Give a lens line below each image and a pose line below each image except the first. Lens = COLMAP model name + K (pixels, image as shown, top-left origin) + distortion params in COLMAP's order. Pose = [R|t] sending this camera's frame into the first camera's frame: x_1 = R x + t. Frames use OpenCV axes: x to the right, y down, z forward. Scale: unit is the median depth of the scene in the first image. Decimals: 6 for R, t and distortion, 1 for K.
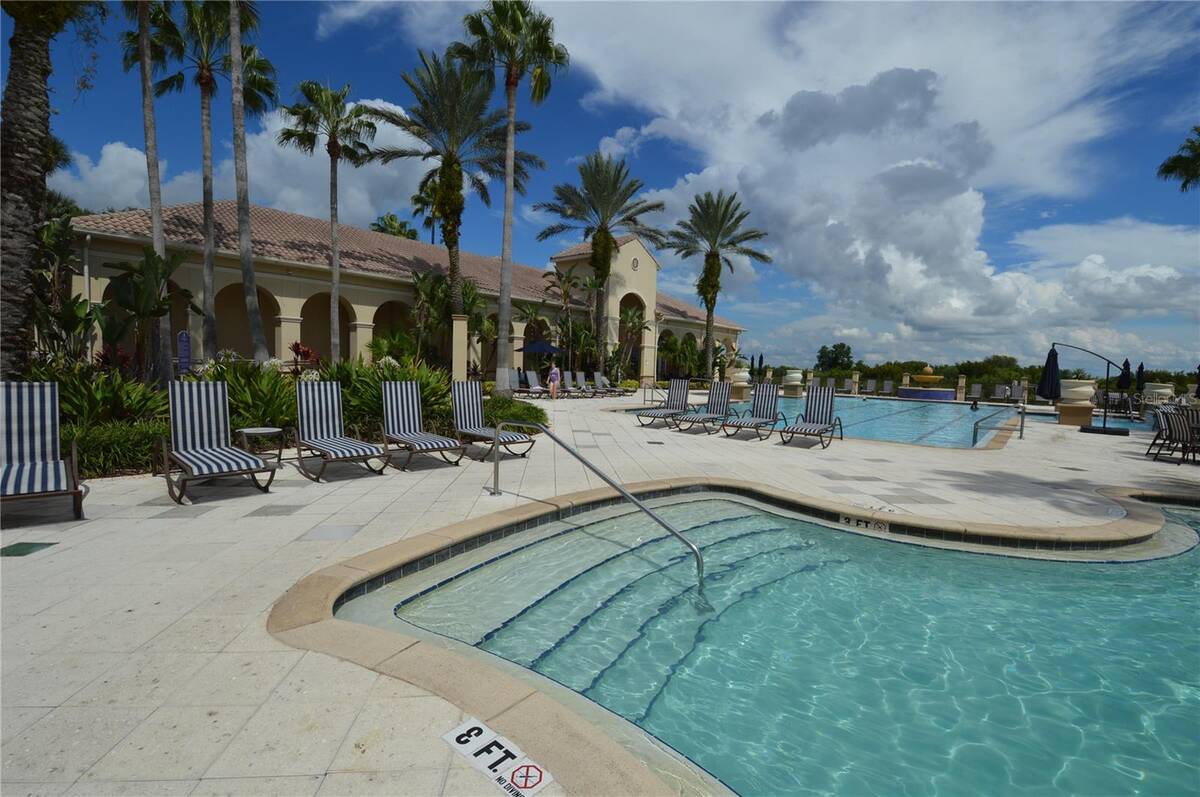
lens RADIAL K [[536.7, 0, 600.0], [0, 536.7, 398.5], [0, 0, 1]] dist [0.000197, -0.000146]
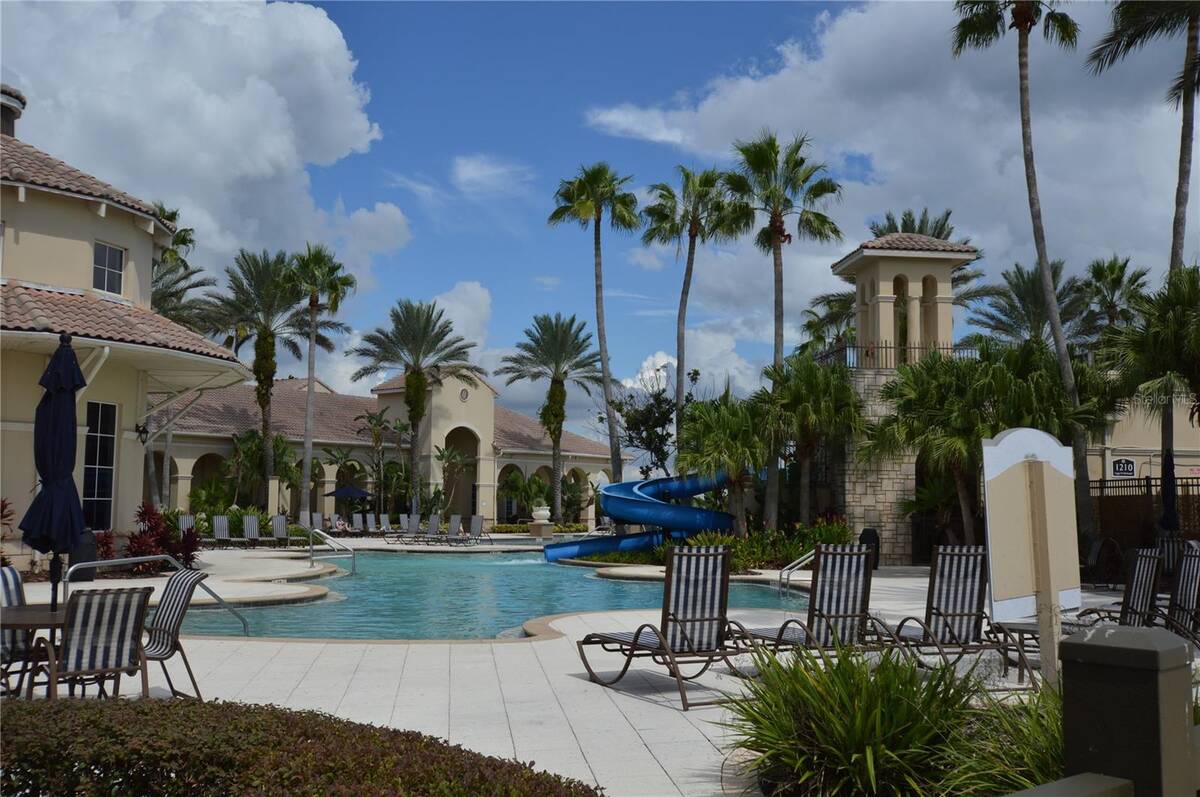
lens RADIAL K [[1215.1, 0, 600.0], [0, 1215.1, 398.5], [0, 0, 1]] dist [0.022839, -0.005761]
pose [[0.999483, -0.016226, 0.027766, 0.273622], [0.020078, 0.989282, -0.144630, 0.065384], [-0.025121, 0.145113, 0.989096, -1.188852]]
